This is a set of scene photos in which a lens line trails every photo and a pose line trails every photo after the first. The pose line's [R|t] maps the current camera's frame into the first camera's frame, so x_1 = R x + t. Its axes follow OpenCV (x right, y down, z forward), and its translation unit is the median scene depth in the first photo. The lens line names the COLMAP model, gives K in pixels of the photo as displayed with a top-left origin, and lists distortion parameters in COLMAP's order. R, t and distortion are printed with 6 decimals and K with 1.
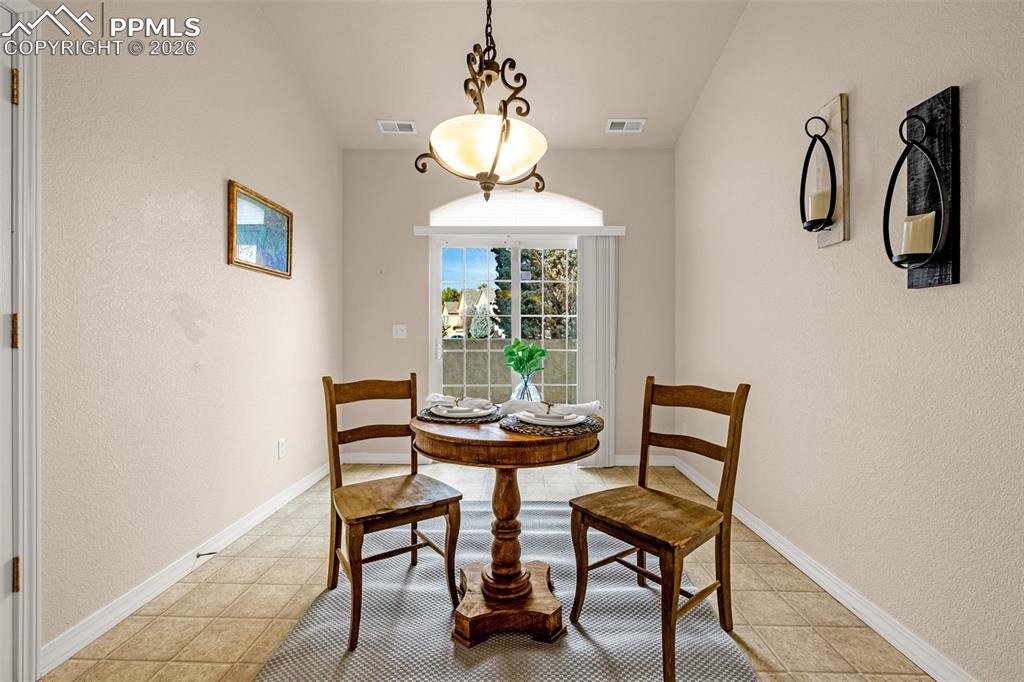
lens RADIAL K [[430.7, 0, 513.4], [0, 430.7, 343.8], [0, 0, 1]] dist [0.000183, 0.000064]
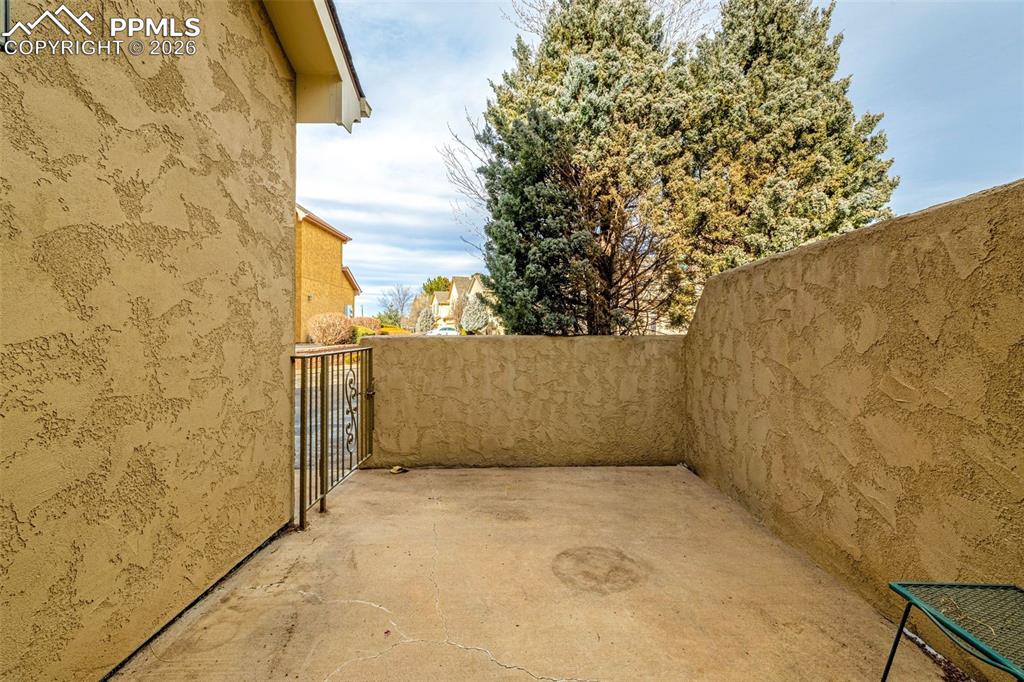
lens RADIAL K [[424.9, 0, 508.8], [0, 424.9, 336.3], [0, 0, 1]] dist [0.000728, 0.000138]
pose [[0.999997, -0.000559, 0.002453, -0.013717], [0.000556, 0.999999, 0.001326, -0.009972], [-0.002454, -0.001325, 0.999996, 0.430344]]
